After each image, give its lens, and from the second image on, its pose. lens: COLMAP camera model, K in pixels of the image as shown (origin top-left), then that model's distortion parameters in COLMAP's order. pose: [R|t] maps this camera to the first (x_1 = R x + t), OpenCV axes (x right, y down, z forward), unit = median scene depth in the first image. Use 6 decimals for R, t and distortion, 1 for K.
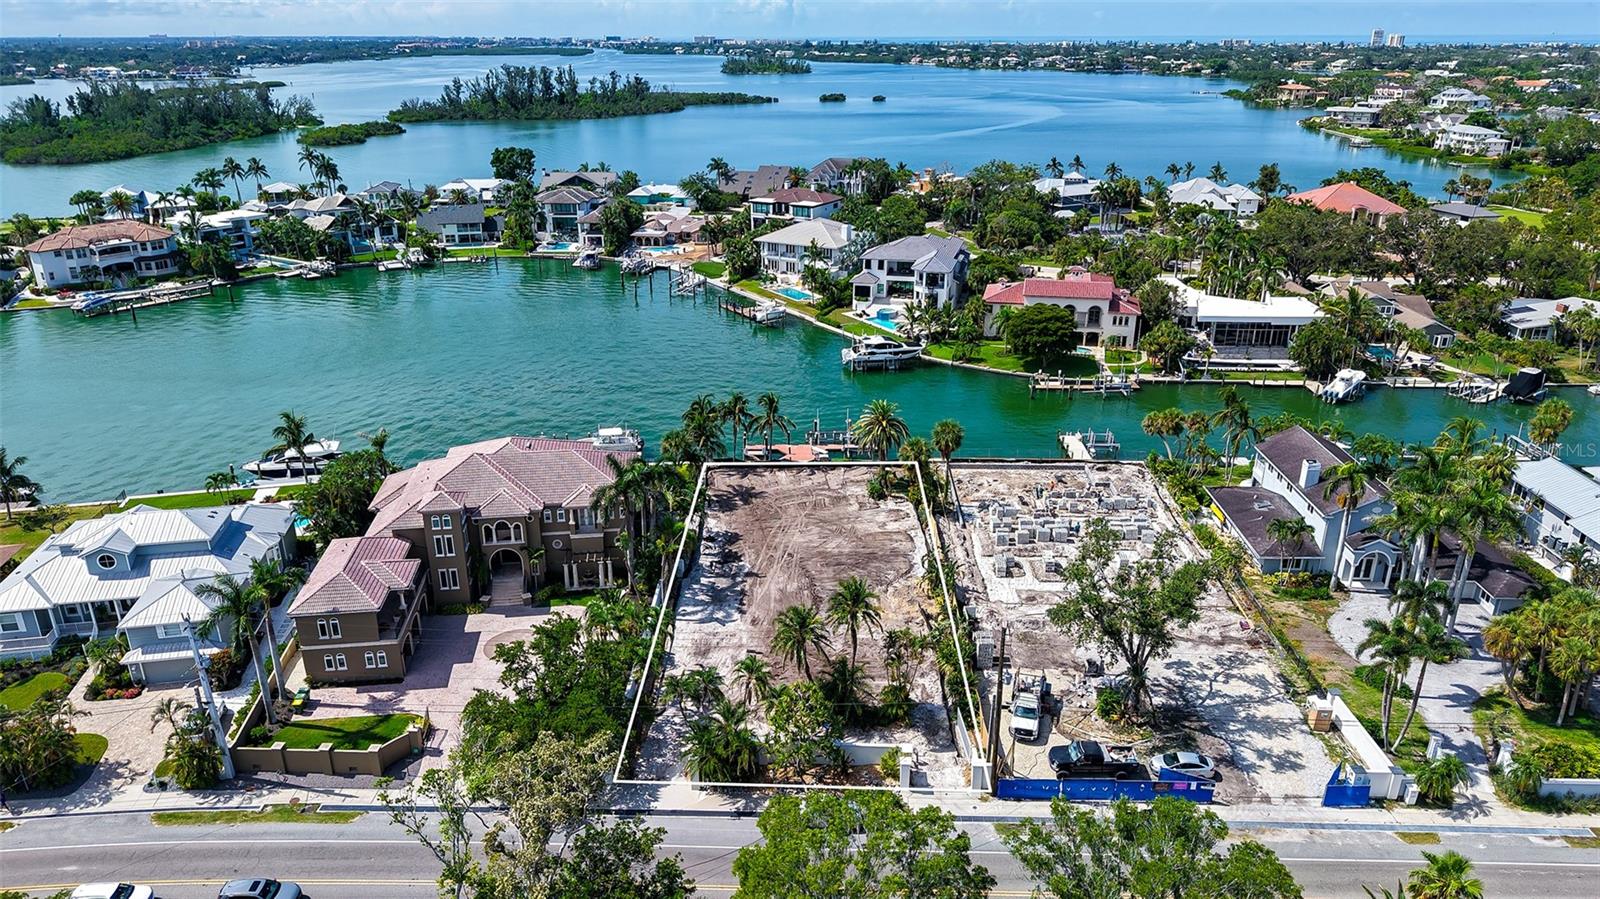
lens RADIAL K [[1072.9, 0, 797.7], [0, 1072.9, 444.5], [0, 0, 1]] dist [0.025660, -0.039673]
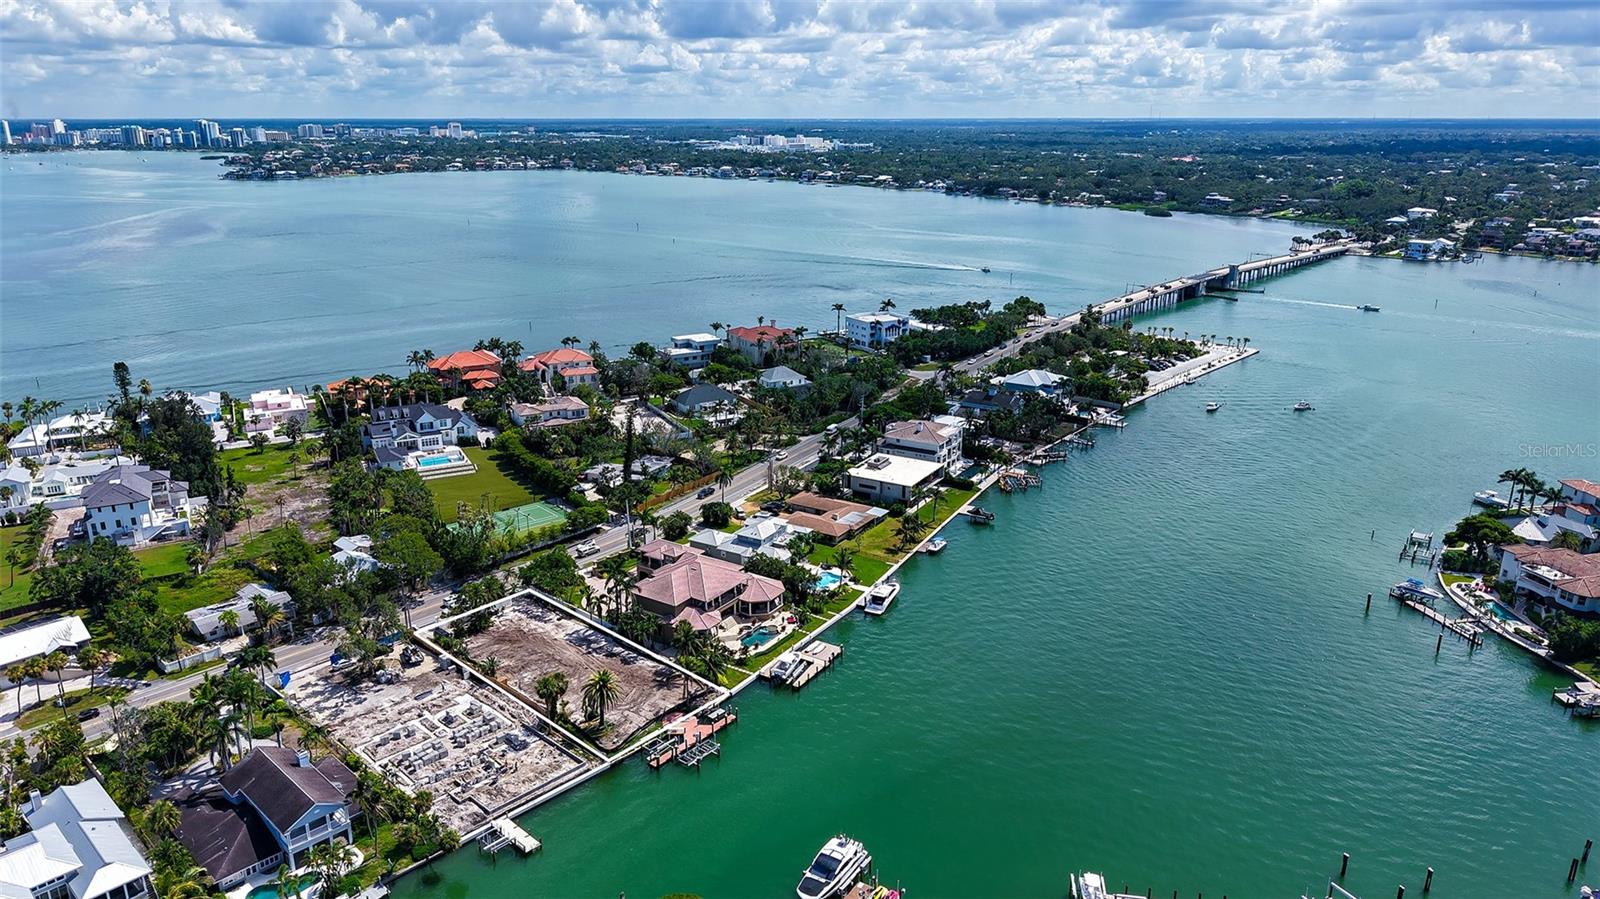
lens RADIAL K [[1063.6, 0, 800.0], [0, 1063.6, 449.5], [0, 0, 1]] dist [0.024438, -0.037340]
pose [[-0.651897, 0.226352, -0.723737, 0.409007], [-0.273168, 0.820236, 0.502586, -0.504353], [0.707396, 0.525336, -0.472877, 0.802496]]
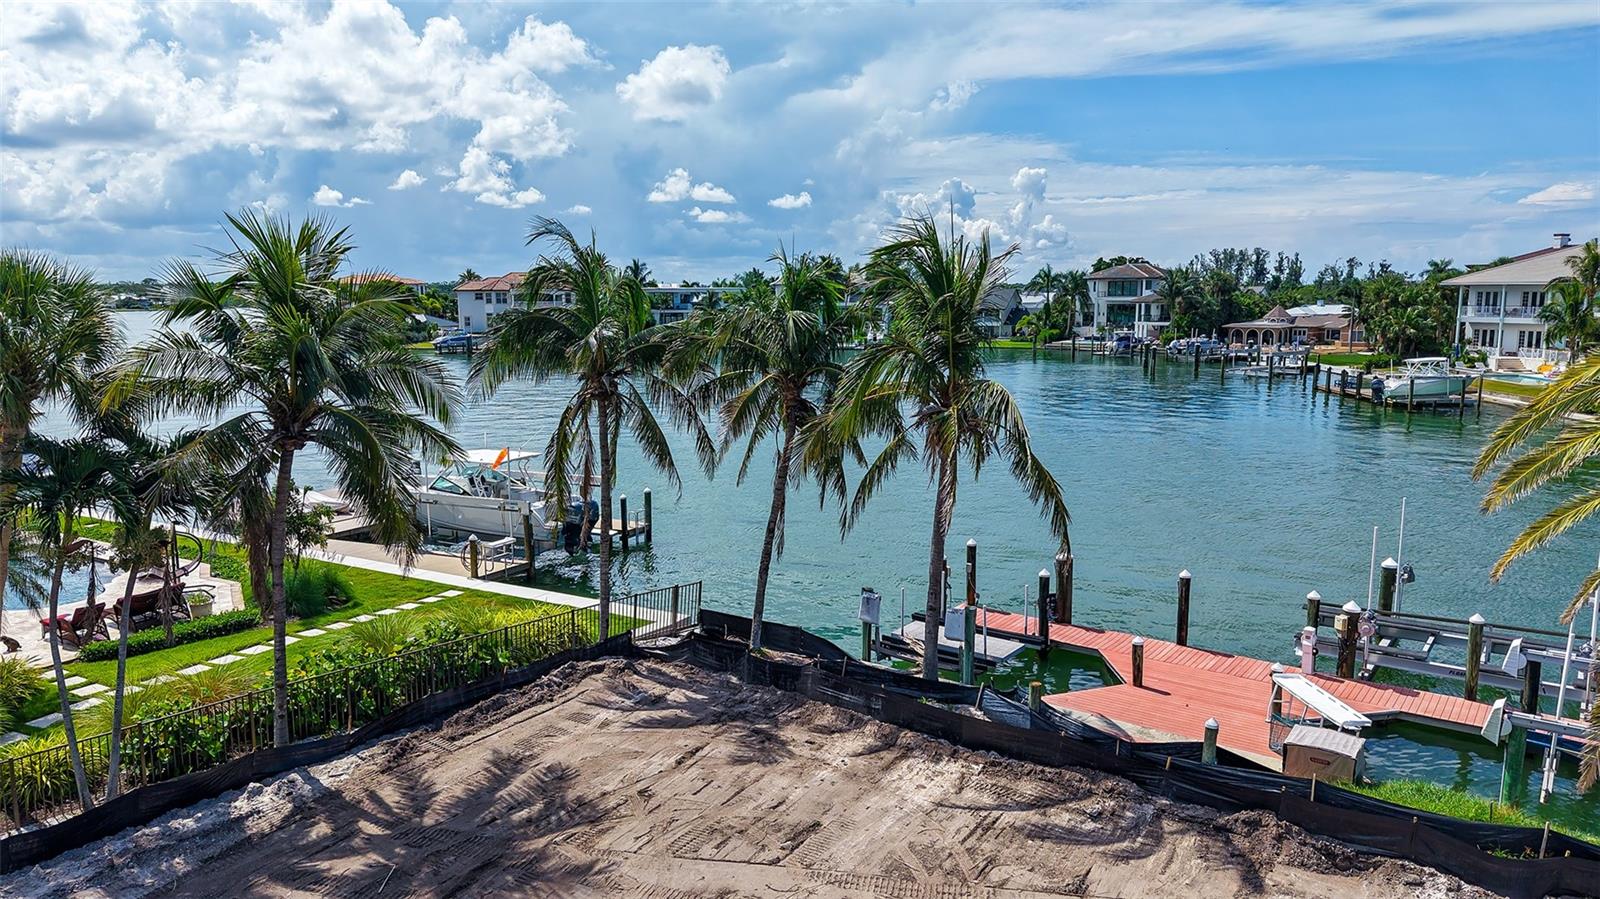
lens RADIAL K [[1079.4, 0, 800.0], [0, 1079.4, 449.5], [0, 0, 1]] dist [0.035923, -0.030479]
pose [[0.791135, 0.084754, -0.605740, 0.027088], [-0.212493, 0.966751, -0.142263, 0.004427], [0.573543, 0.241265, 0.782841, 0.429919]]
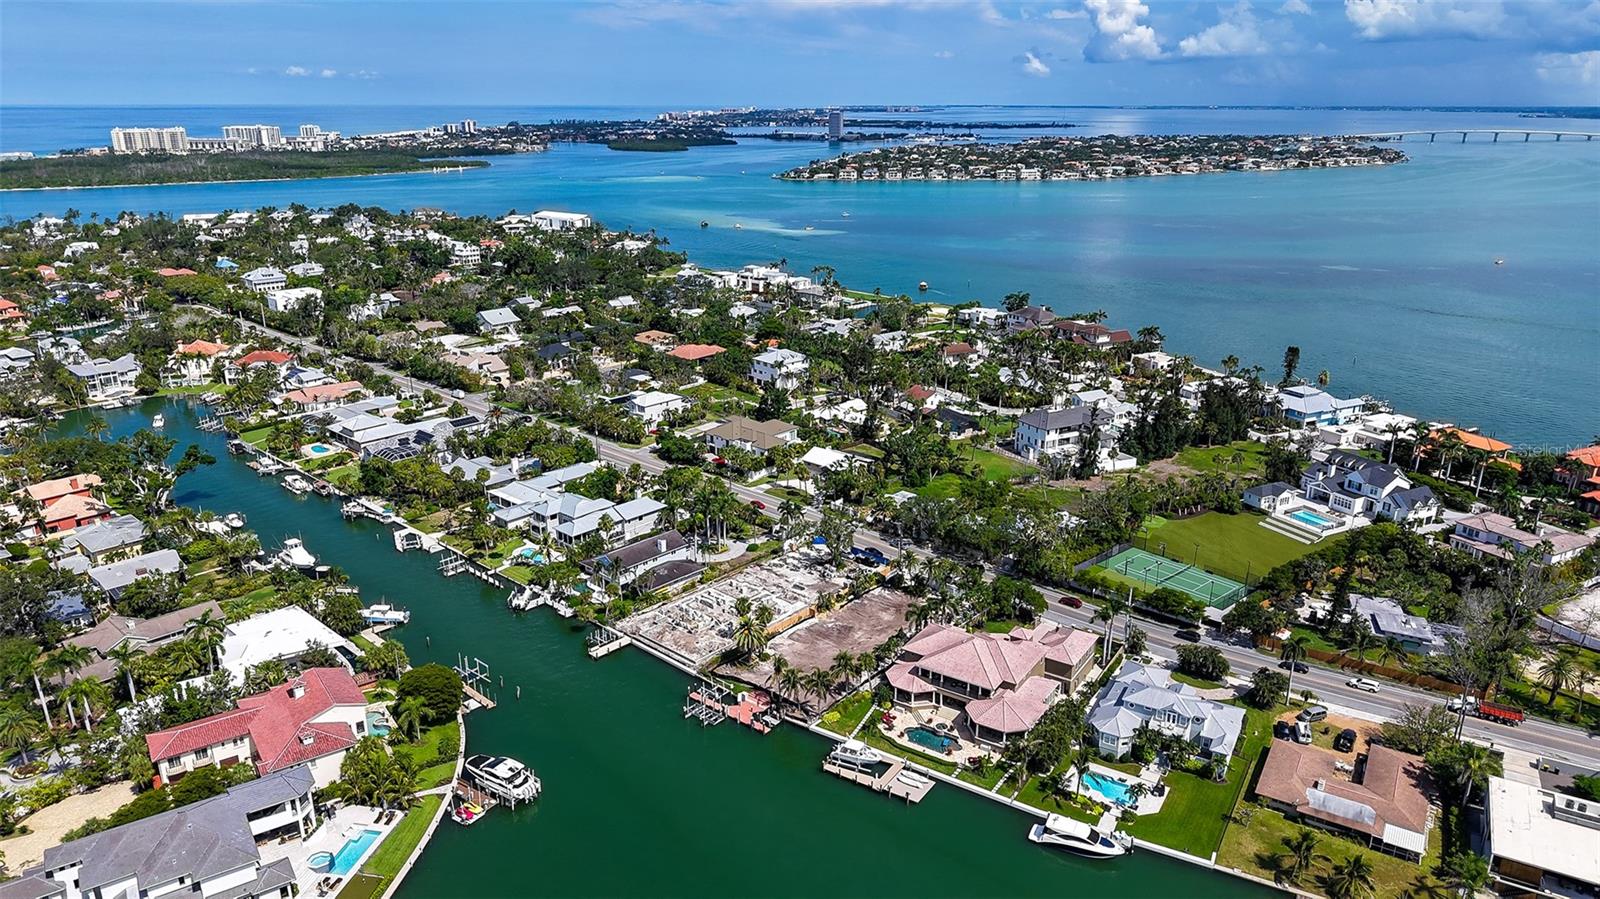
lens RADIAL K [[1063.6, 0, 800.0], [0, 1063.6, 449.5], [0, 0, 1]] dist [0.024438, -0.037340]
pose [[-0.756297, -0.200507, 0.622745, -0.445184], [0.236576, 0.803646, 0.546063, -0.527668], [-0.609956, 0.560313, -0.560360, 0.810661]]
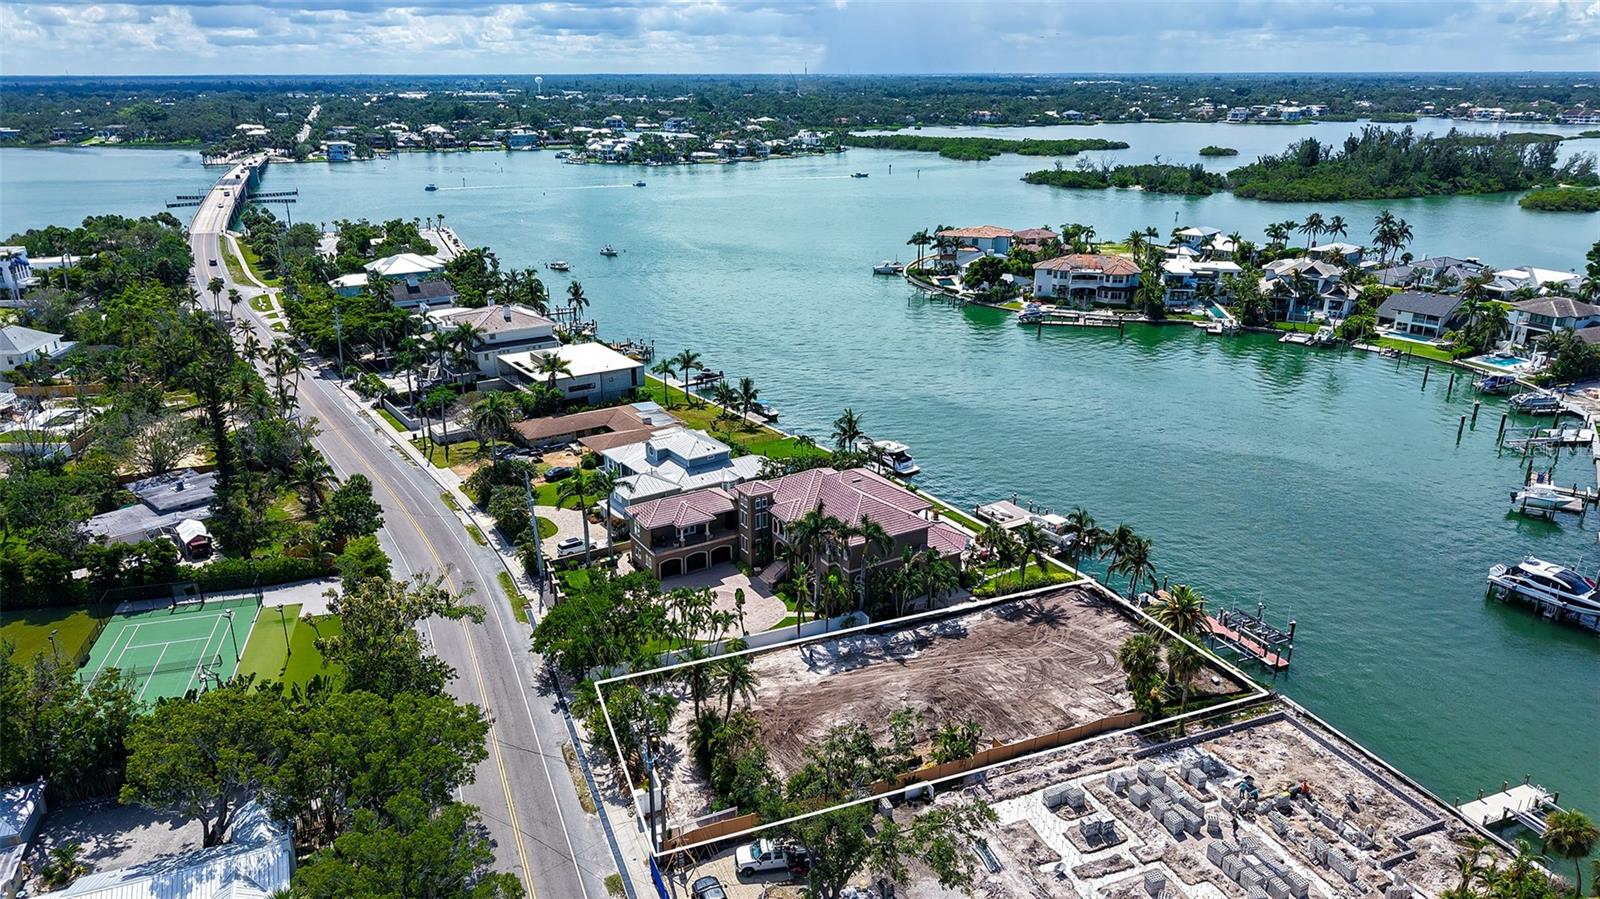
lens RADIAL K [[1066.8, 0, 776.6], [0, 1066.8, 453.4], [0, 0, 1]] dist [0.005291, -0.029435]
pose [[0.387442, 0.307239, -0.869191, 0.306985], [-0.321456, 0.928681, 0.184979, -0.090308], [0.864034, 0.207738, 0.458574, 0.147621]]
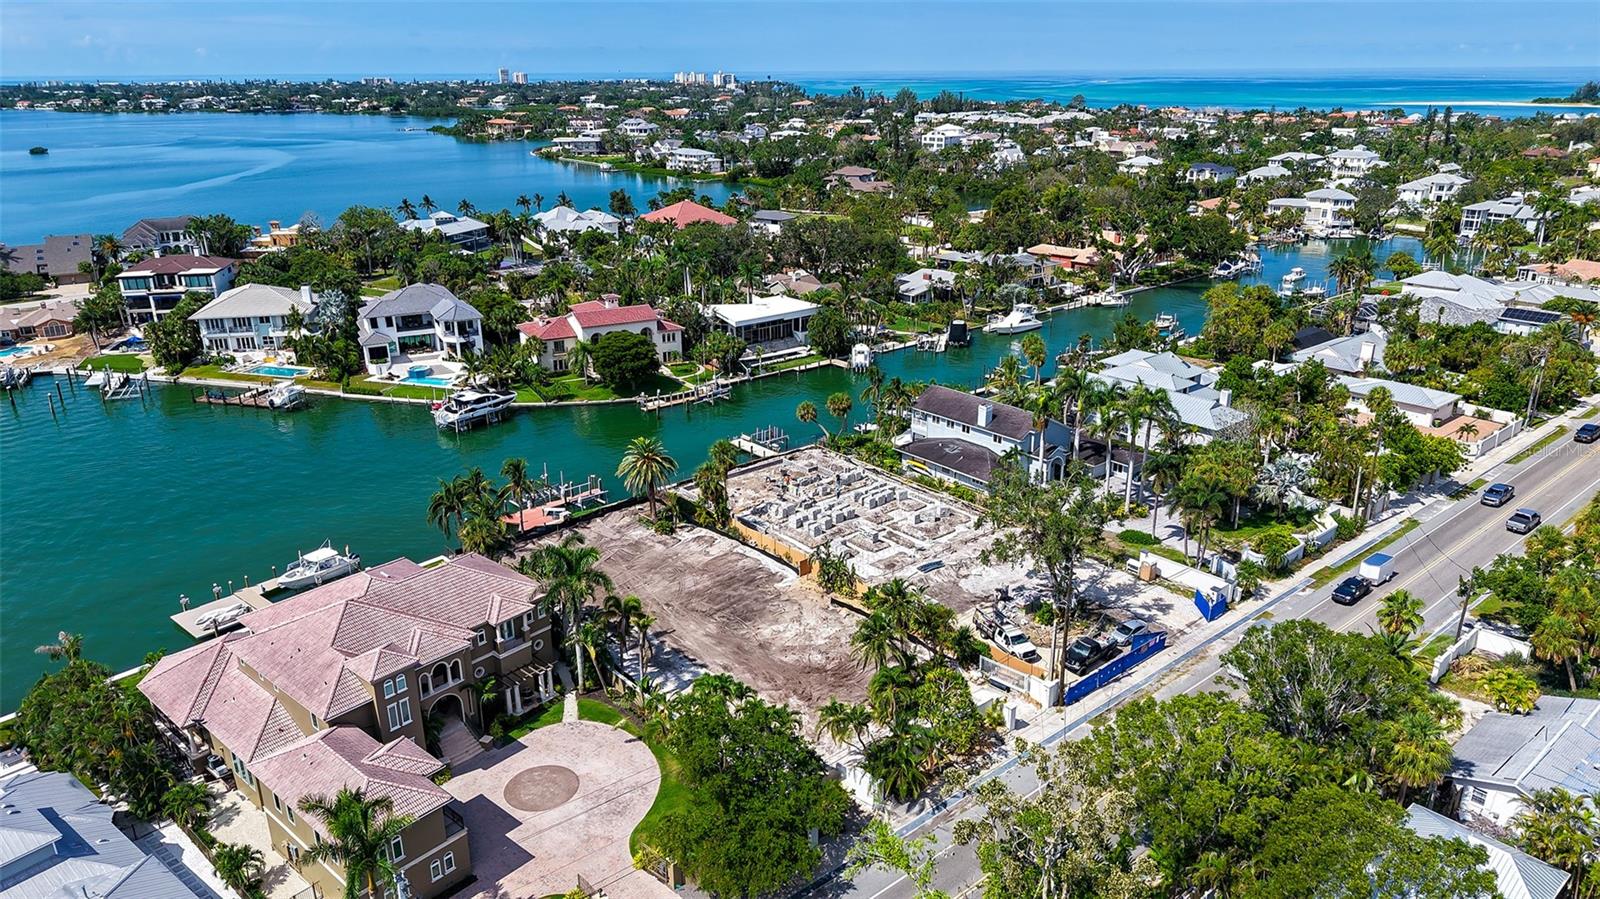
lens RADIAL K [[1063.6, 0, 800.0], [0, 1063.6, 449.5], [0, 0, 1]] dist [0.024438, -0.037340]
pose [[0.739569, -0.224816, 0.634425, -0.209974], [0.240387, 0.968629, 0.063019, -0.027611], [-0.628691, 0.105900, 0.770411, 0.067343]]
